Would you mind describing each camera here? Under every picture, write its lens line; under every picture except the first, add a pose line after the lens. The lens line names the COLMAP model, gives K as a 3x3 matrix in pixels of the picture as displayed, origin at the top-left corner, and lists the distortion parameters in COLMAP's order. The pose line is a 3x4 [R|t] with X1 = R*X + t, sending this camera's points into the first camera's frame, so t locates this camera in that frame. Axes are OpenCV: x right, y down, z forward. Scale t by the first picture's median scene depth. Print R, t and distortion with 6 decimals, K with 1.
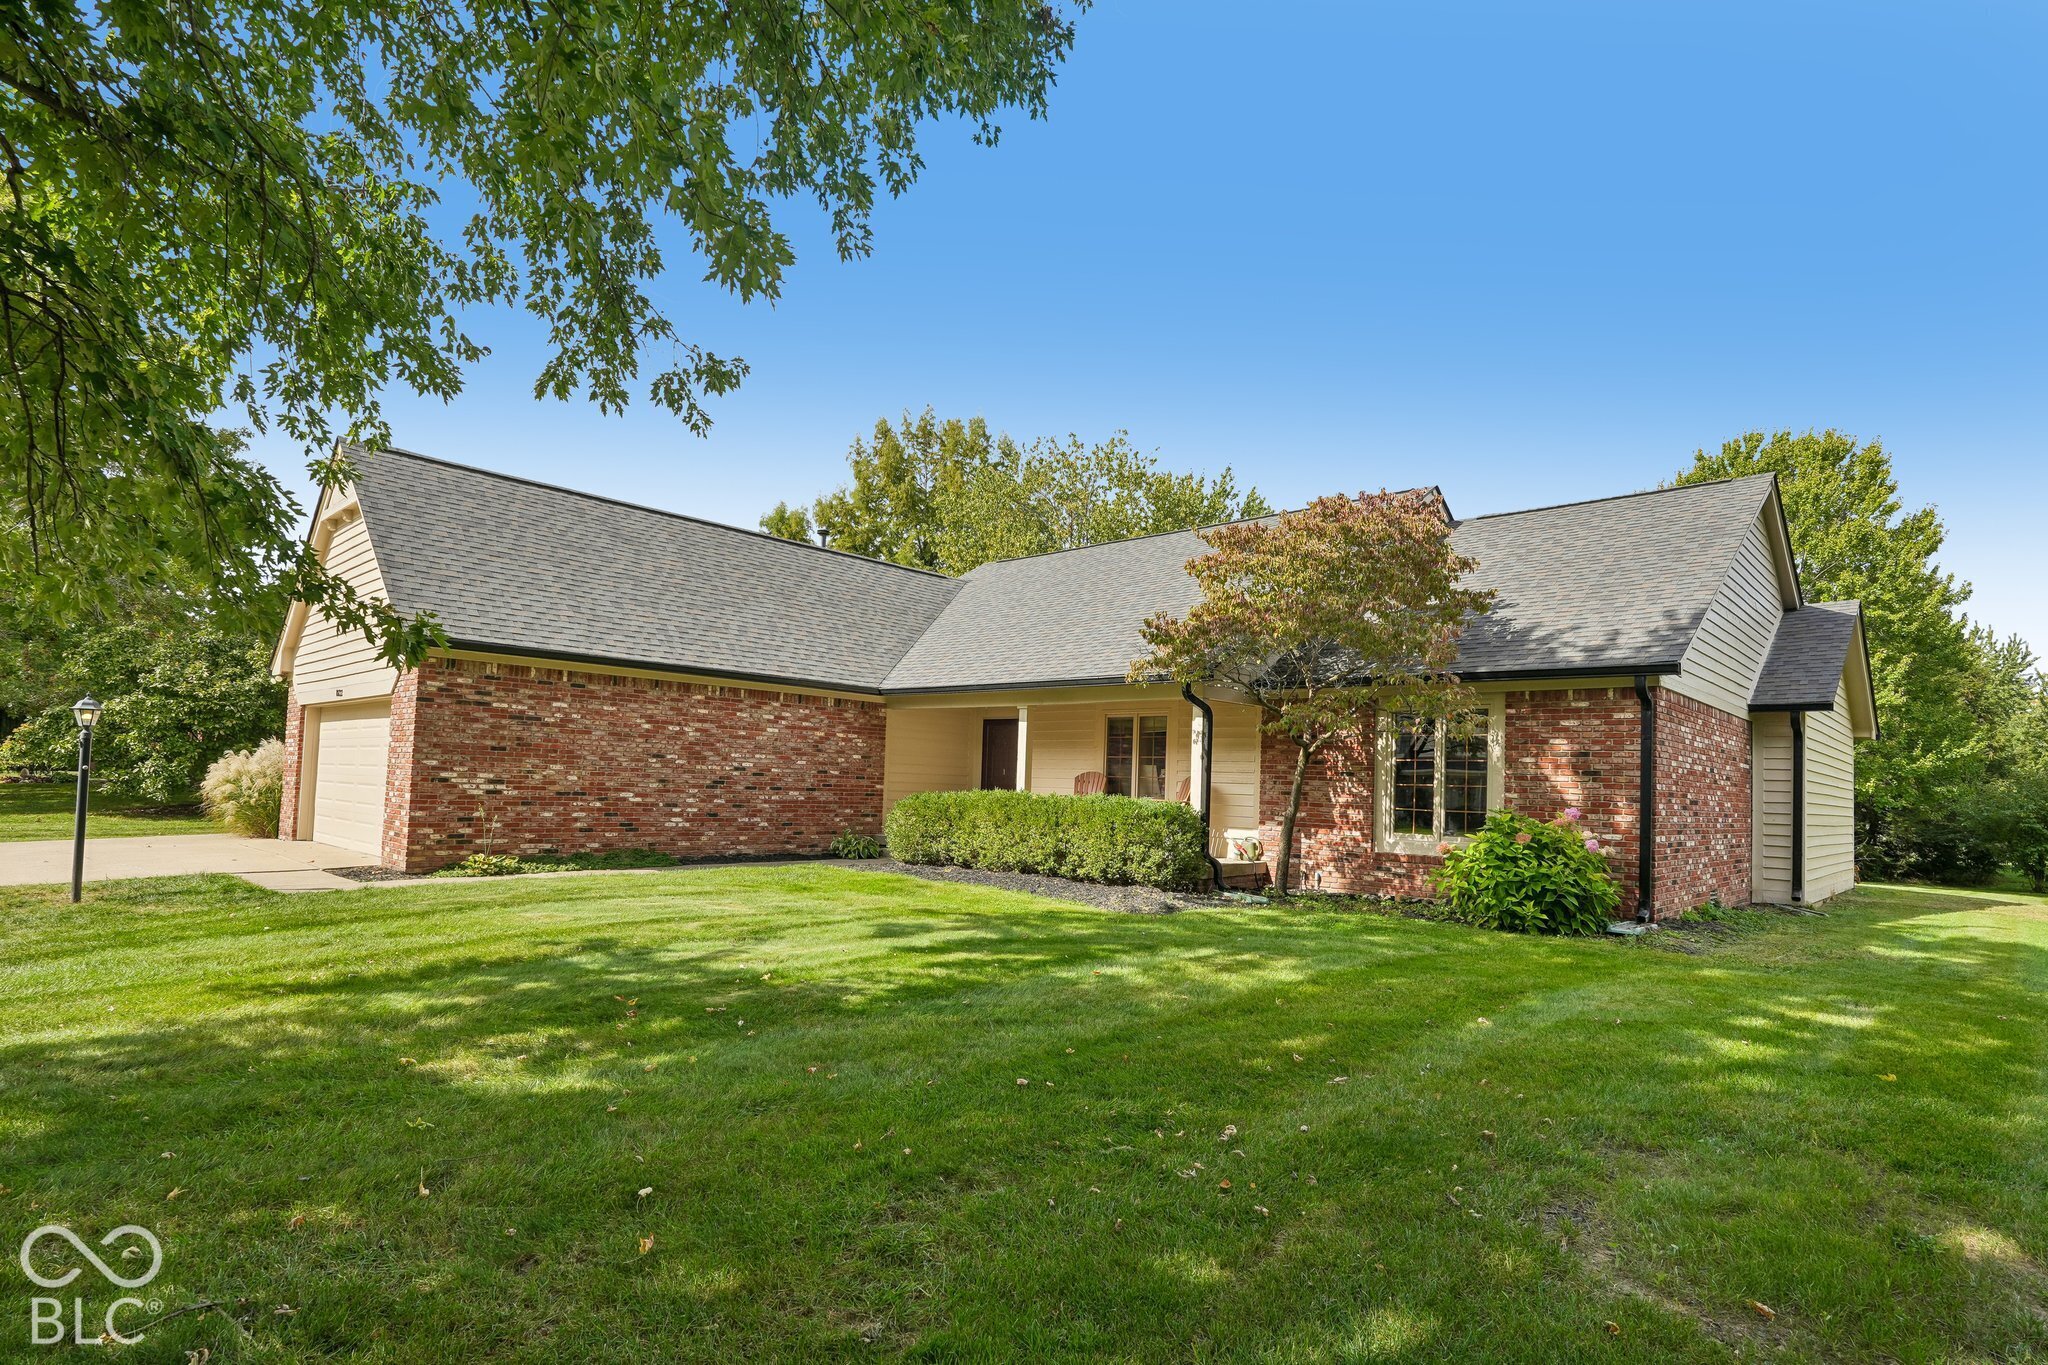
lens RADIAL K [[1017.7, 0, 1021.7], [0, 1017.7, 680.0], [0, 0, 1]] dist [-0.000696, 0.000242]
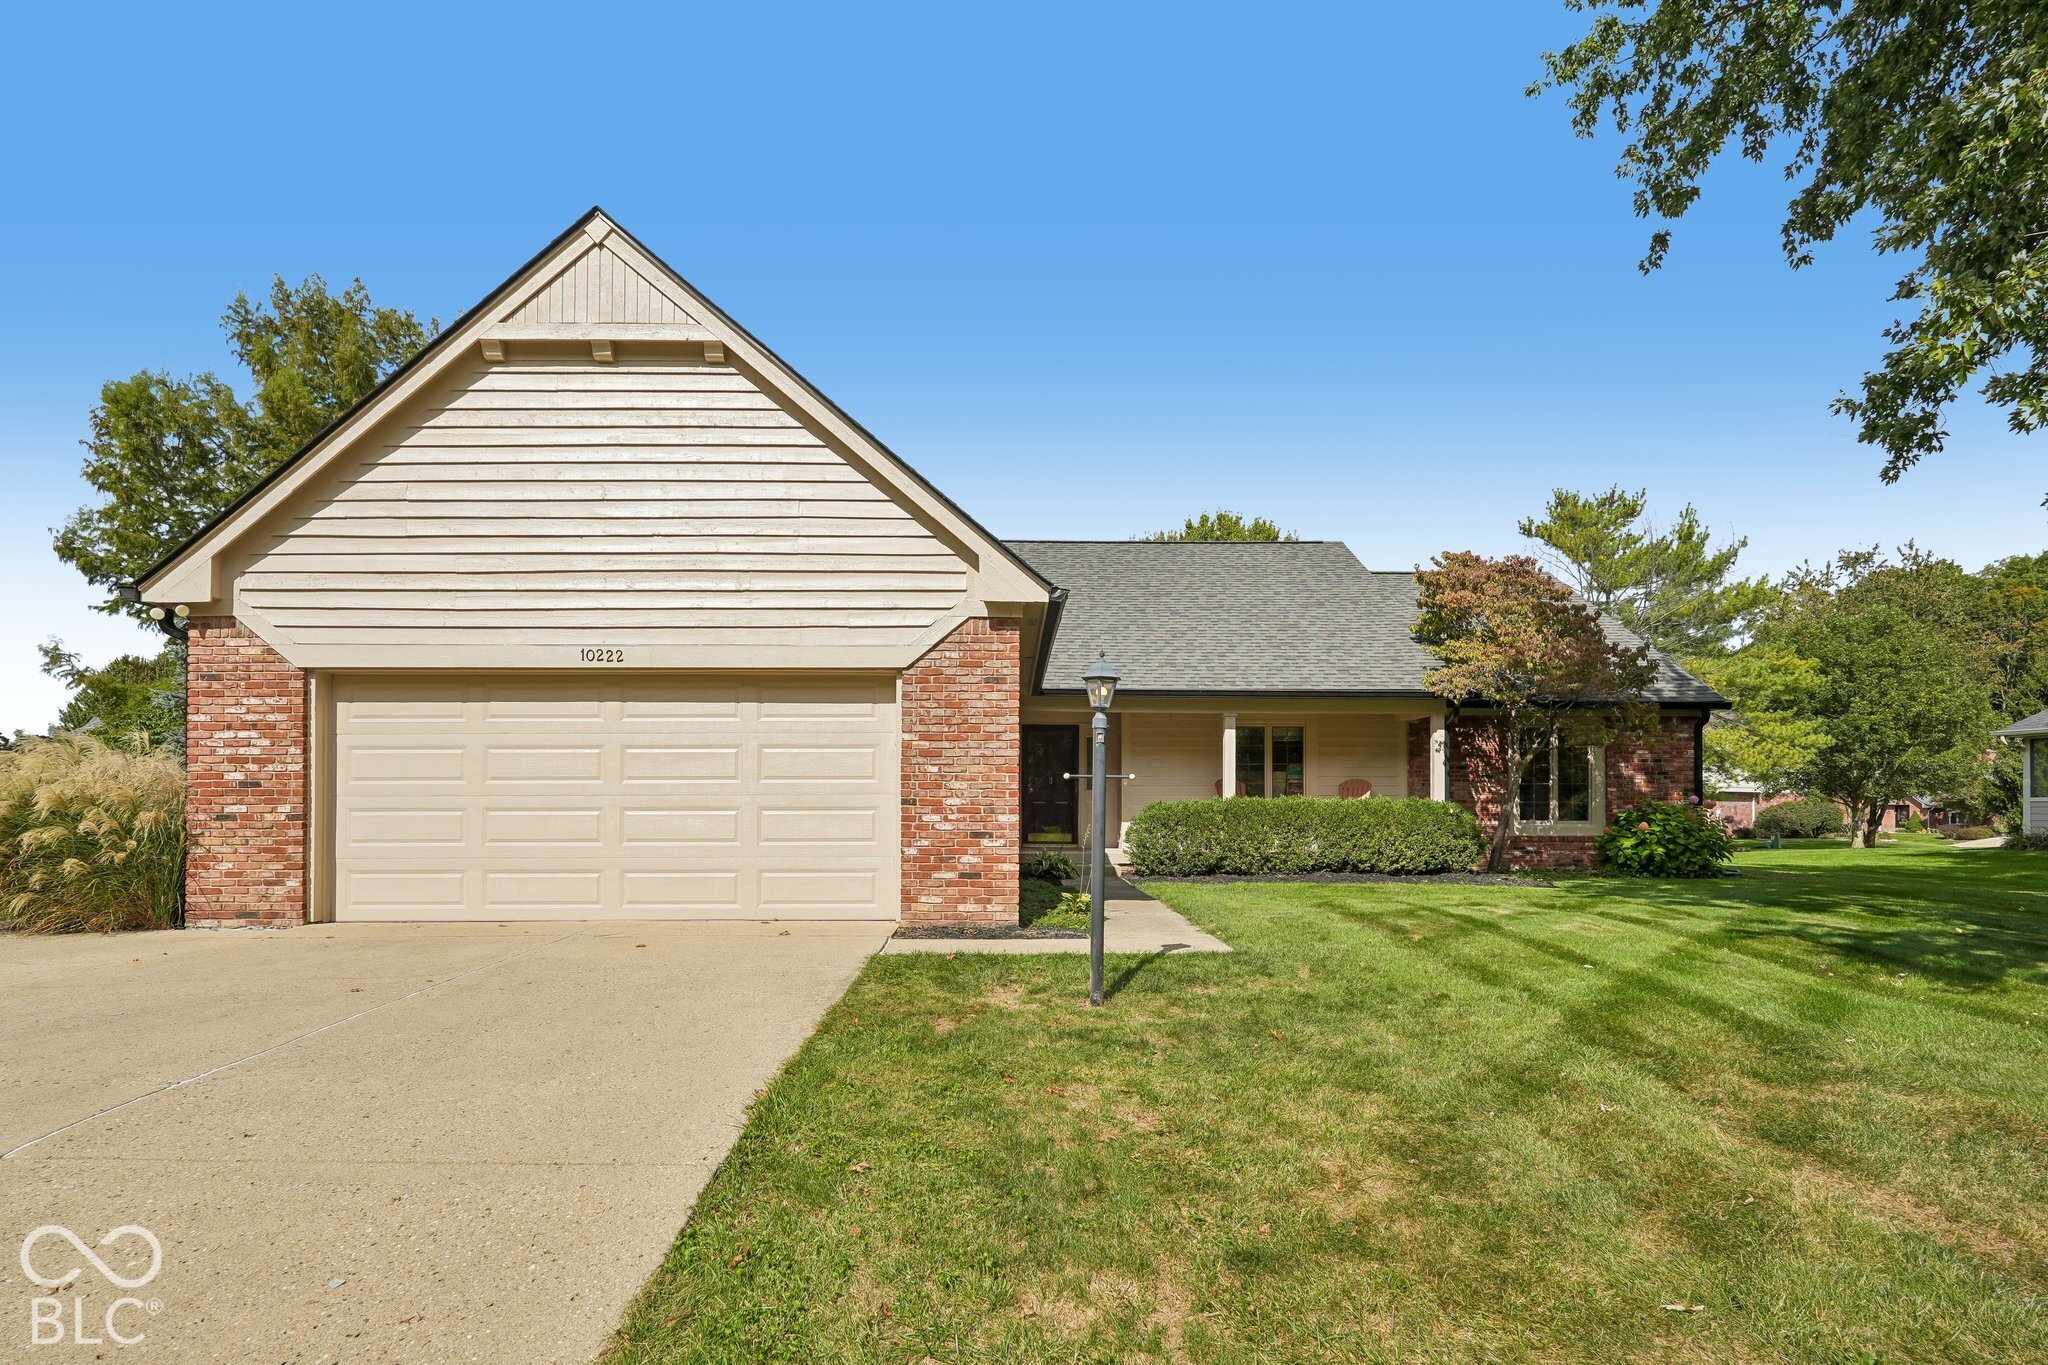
lens RADIAL K [[1125.9, 0, 1024.1], [0, 1125.9, 683.8], [0, 0, 1]] dist [-0.001473, -0.000186]
pose [[0.709443, 0.048936, 0.703062, -1.066248], [-0.048067, 0.998623, -0.021005, 0.033736], [-0.703122, -0.018892, 0.710819, 0.403337]]
